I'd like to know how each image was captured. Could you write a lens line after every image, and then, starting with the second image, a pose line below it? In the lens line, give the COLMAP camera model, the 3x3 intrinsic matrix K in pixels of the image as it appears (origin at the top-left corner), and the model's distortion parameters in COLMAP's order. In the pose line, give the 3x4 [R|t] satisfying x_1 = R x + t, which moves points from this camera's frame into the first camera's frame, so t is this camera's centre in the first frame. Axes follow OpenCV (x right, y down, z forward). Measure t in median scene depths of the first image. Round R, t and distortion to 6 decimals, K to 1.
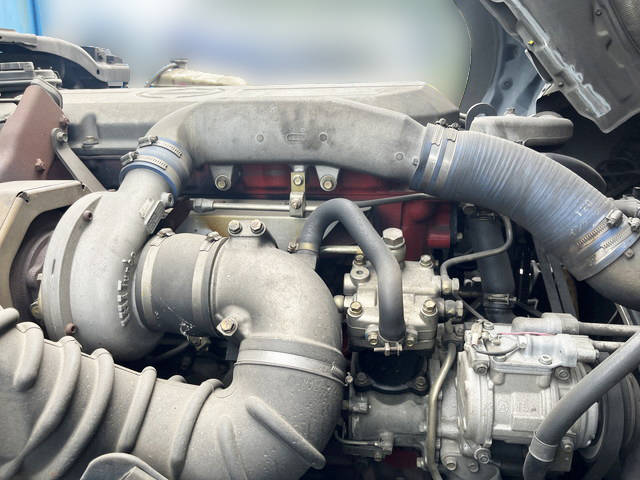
lens RADIAL K [[487.9, 0, 322.7], [0, 487.9, 242.2], [0, 0, 1]] dist [0.052150, -0.072723]
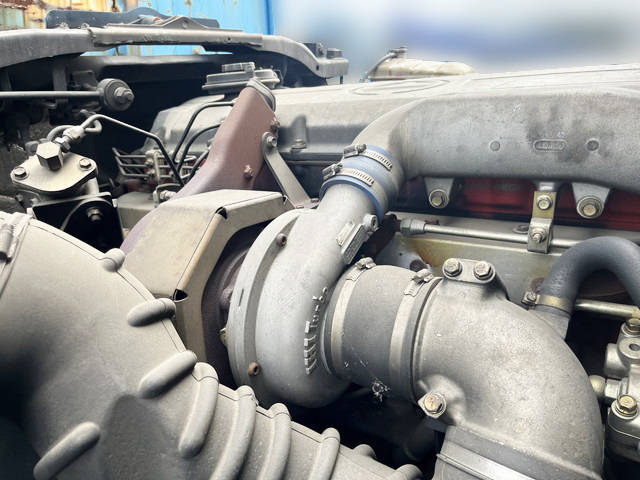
lens RADIAL K [[487.9, 0, 316.1], [0, 487.9, 239.6], [0, 0, 1]] dist [0.052150, -0.072723]
pose [[0.909875, 0.084483, -0.406189, -0.065493], [-0.076495, 0.996424, 0.035894, -0.082812], [0.407769, -0.001588, 0.913084, 0.217916]]
